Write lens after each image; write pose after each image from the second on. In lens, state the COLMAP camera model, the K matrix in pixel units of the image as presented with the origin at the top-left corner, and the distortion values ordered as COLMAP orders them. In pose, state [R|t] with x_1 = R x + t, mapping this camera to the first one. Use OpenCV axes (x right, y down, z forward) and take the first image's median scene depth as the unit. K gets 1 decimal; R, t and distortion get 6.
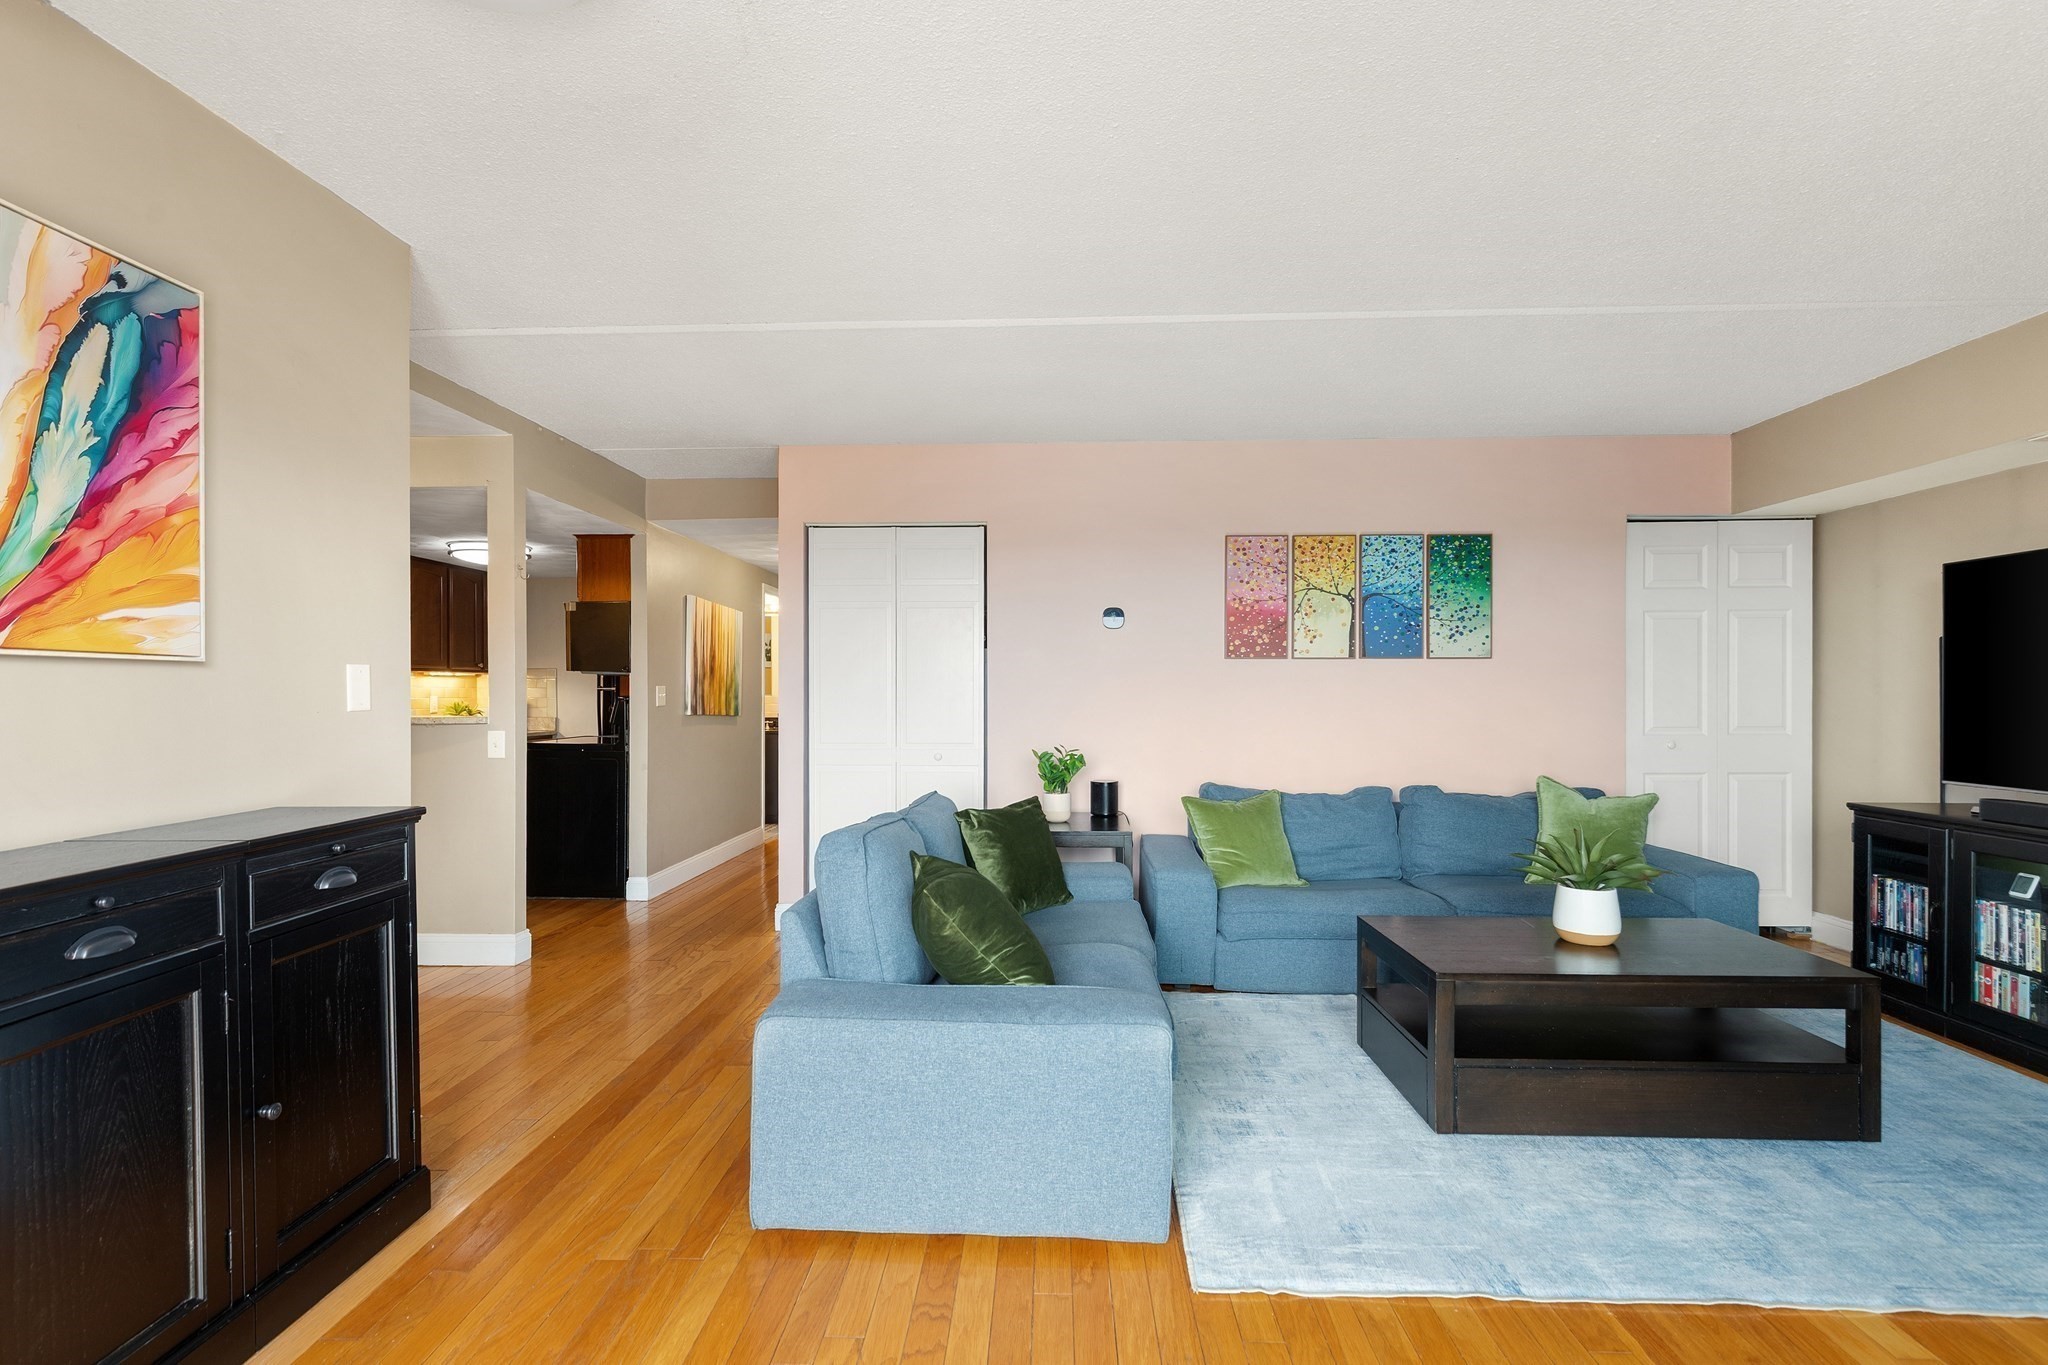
lens RADIAL K [[920.4, 0, 1020.7], [0, 920.4, 691.9], [0, 0, 1]] dist [0.000189, -0.000012]
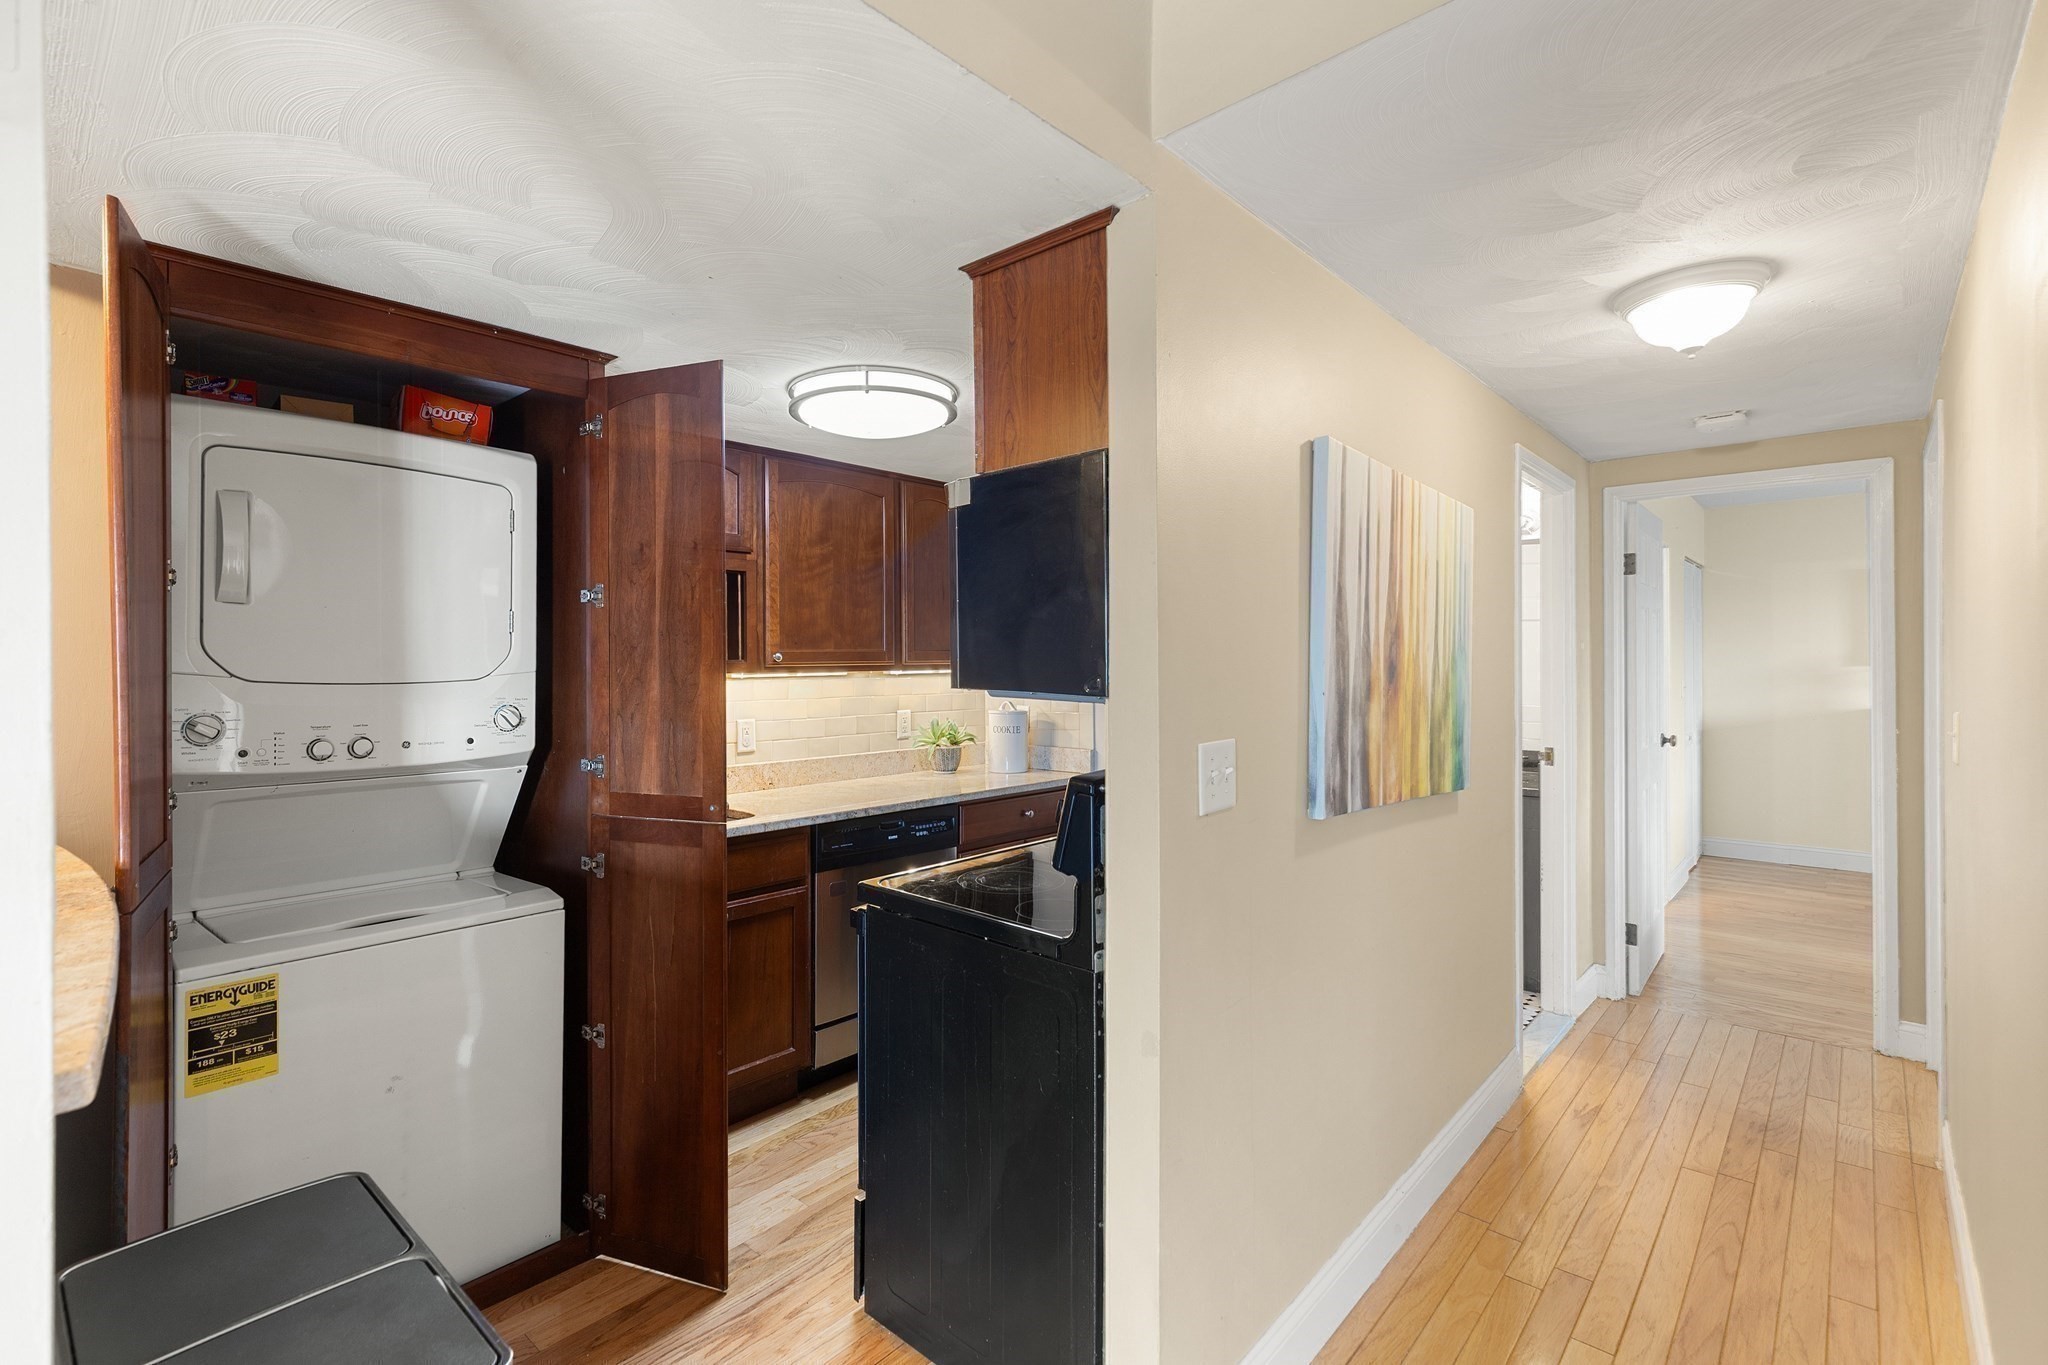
lens RADIAL K [[930.1, 0, 1016.5], [0, 930.1, 661.5], [0, 0, 1]] dist [0.011178, -0.000186]
pose [[0.769331, -0.004349, -0.638835, -0.229404], [0.003662, 0.999990, -0.002398, -0.027787], [0.638839, -0.000495, 0.769340, 0.667706]]
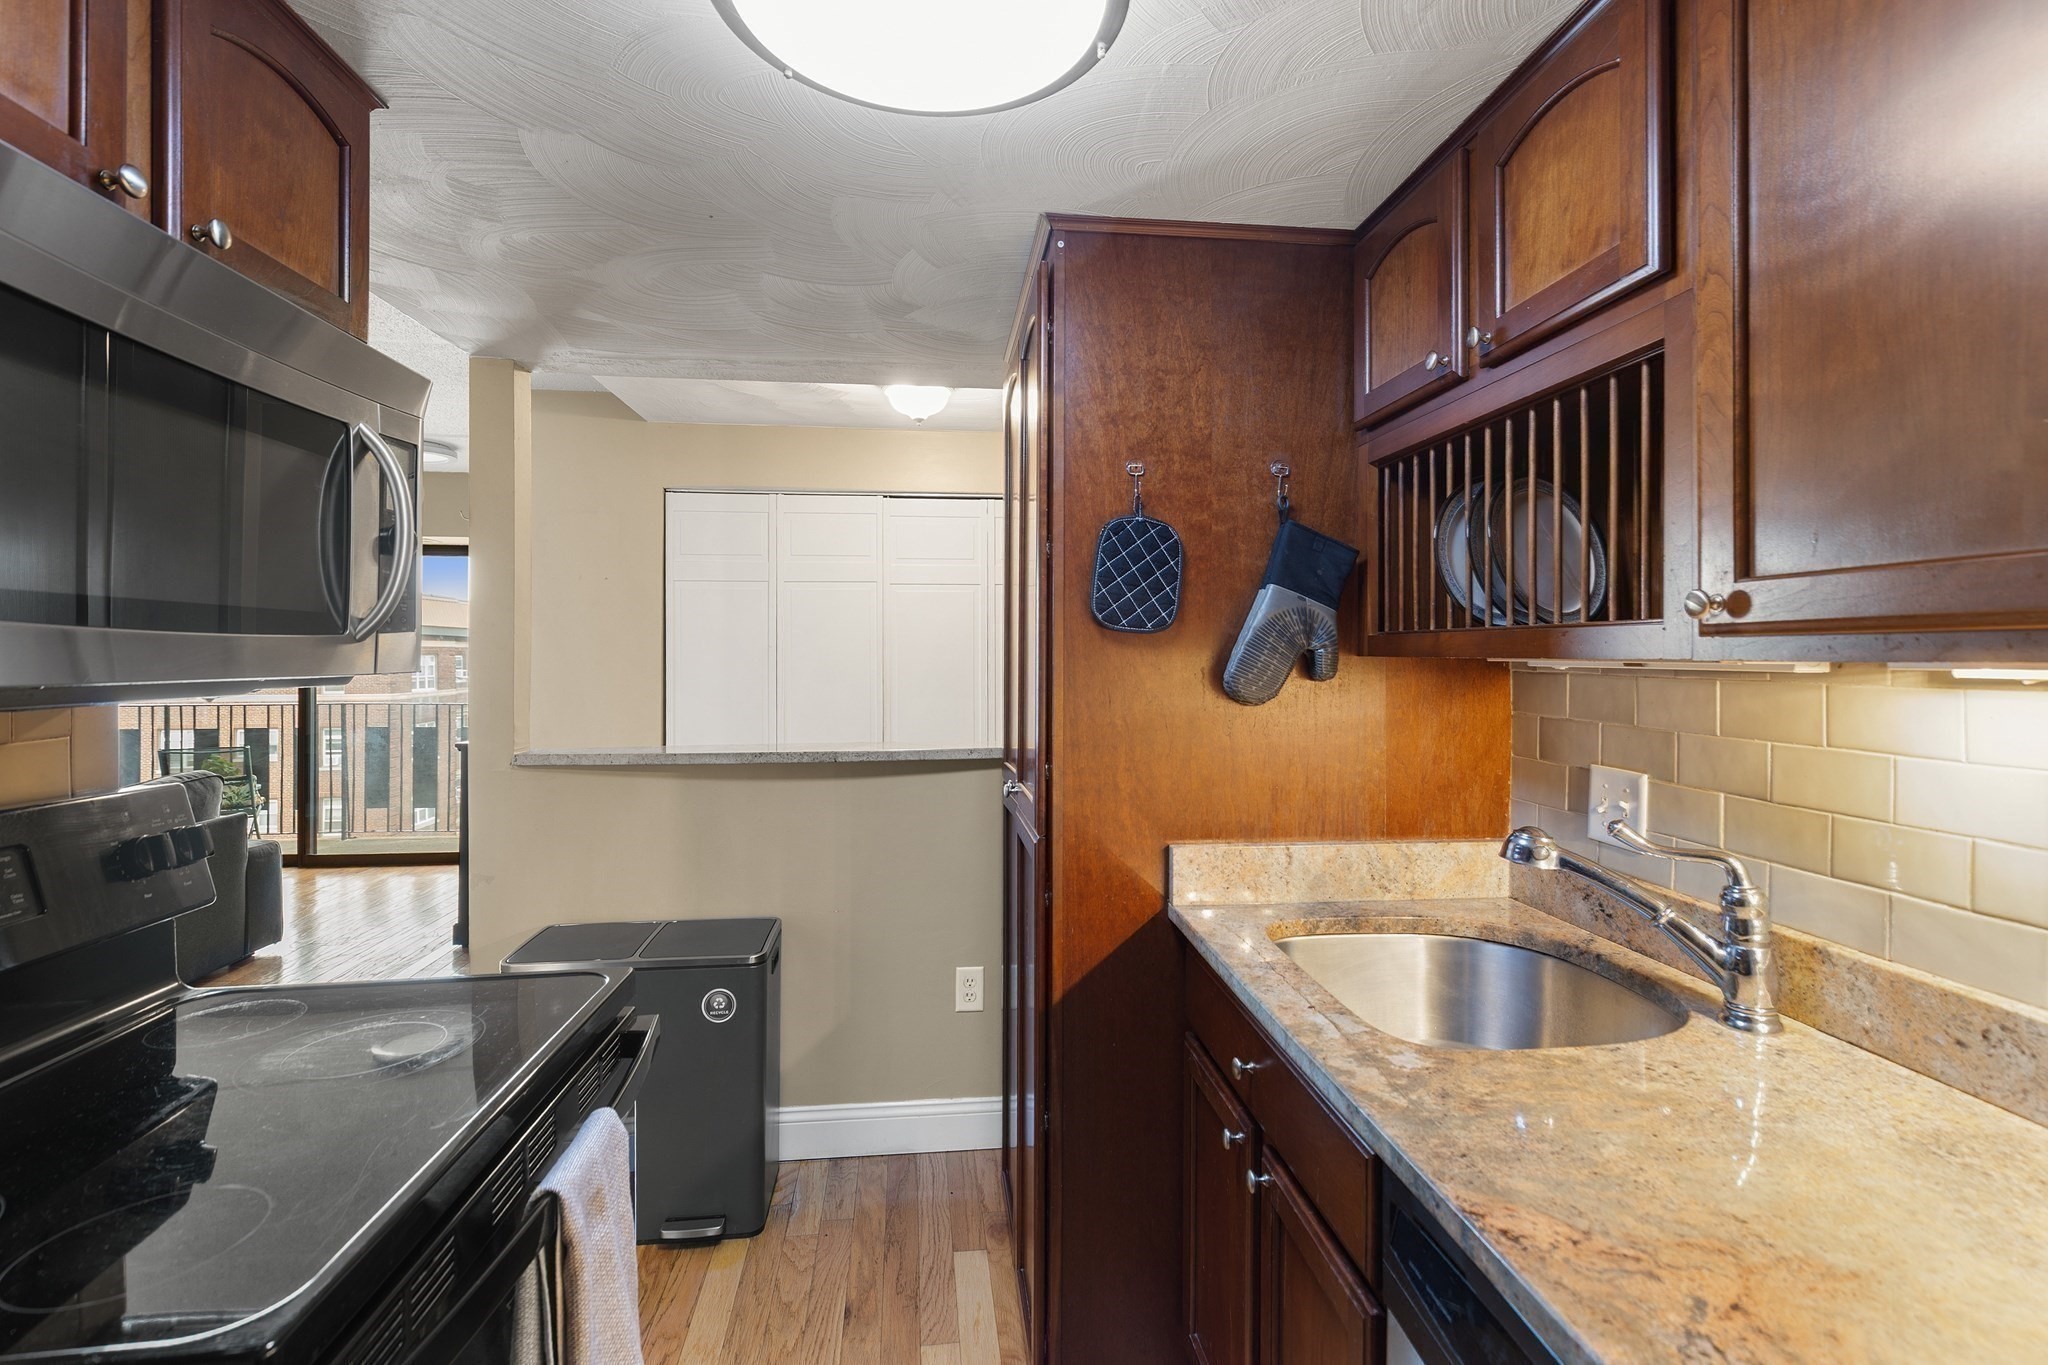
lens RADIAL K [[964.0, 0, 1024.0], [0, 964.0, 682.5], [0, 0, 1]] dist [0.001097, -0.000059]
pose [[-0.989934, 0.005594, -0.141418, -0.547073], [0.000646, 0.999387, 0.035011, -0.025163], [0.141527, 0.034567, -0.989331, 1.136557]]
